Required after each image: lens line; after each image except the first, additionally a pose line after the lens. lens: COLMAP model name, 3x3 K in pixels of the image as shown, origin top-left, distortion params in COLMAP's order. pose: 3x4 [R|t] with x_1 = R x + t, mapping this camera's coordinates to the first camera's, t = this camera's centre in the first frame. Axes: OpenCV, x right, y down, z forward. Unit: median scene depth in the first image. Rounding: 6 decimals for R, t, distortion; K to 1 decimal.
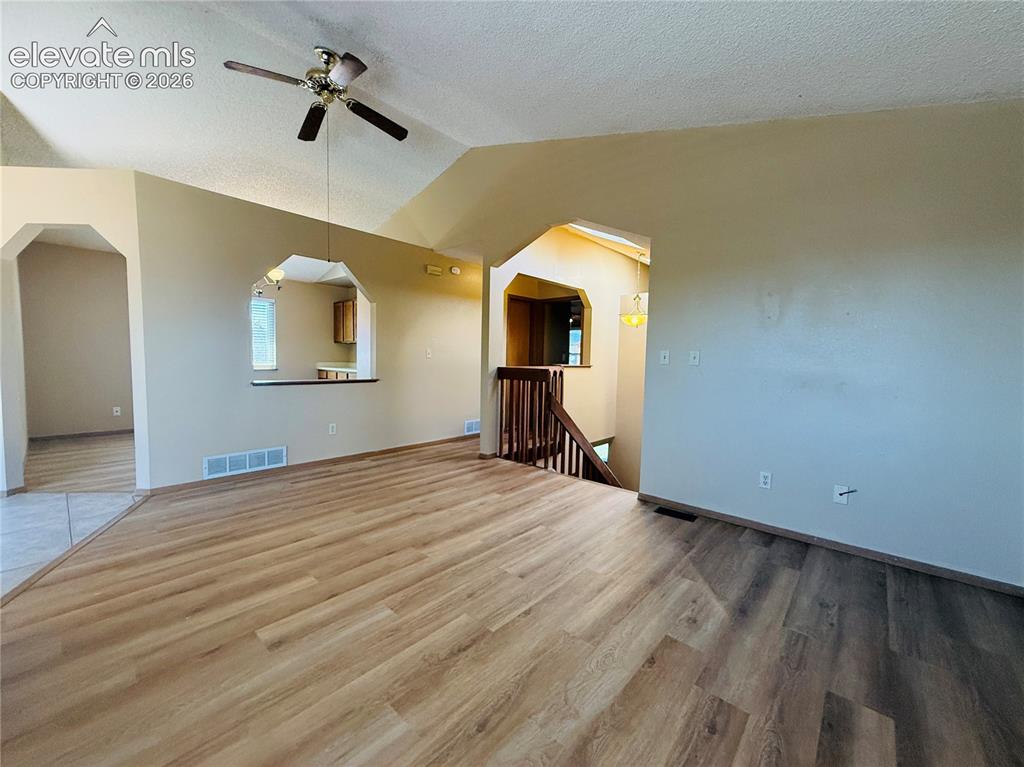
lens RADIAL K [[407.2, 0, 510.8], [0, 407.2, 381.5], [0, 0, 1]] dist [-0.002056, 0.000257]
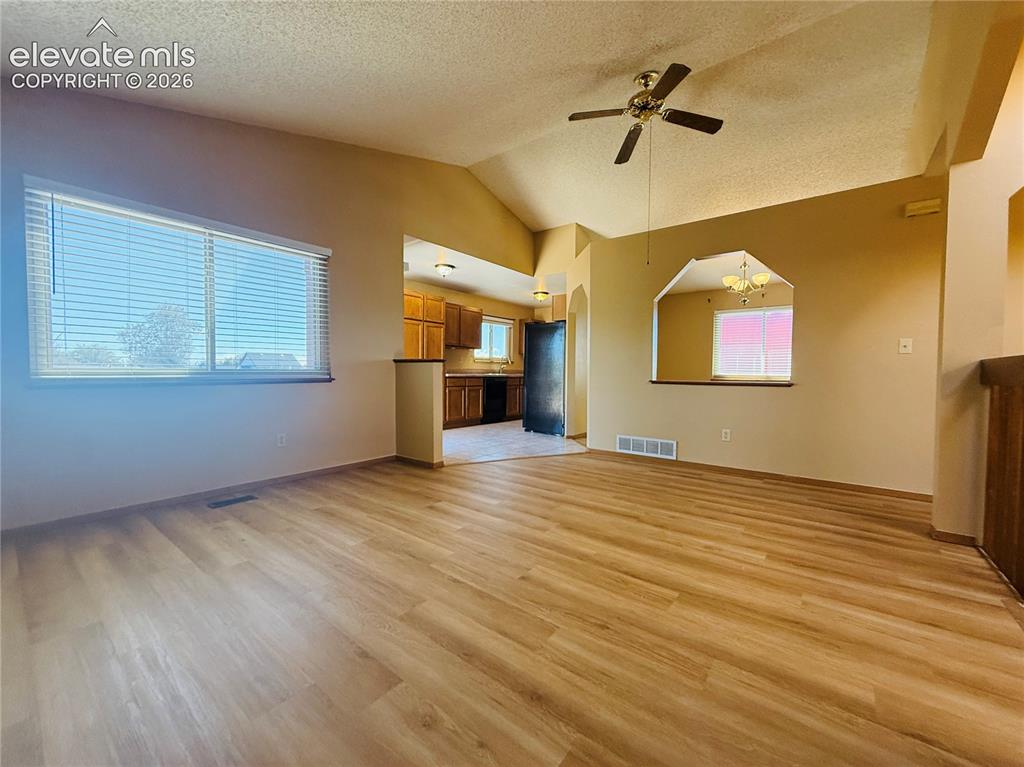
lens RADIAL K [[407.2, 0, 509.6], [0, 407.2, 385.3], [0, 0, 1]] dist [-0.002056, 0.000257]
pose [[0.061397, 0.011546, -0.998047, 0.572096], [-0.066234, 0.997776, 0.007468, 0.037803], [0.995913, 0.065646, 0.062025, 0.567631]]
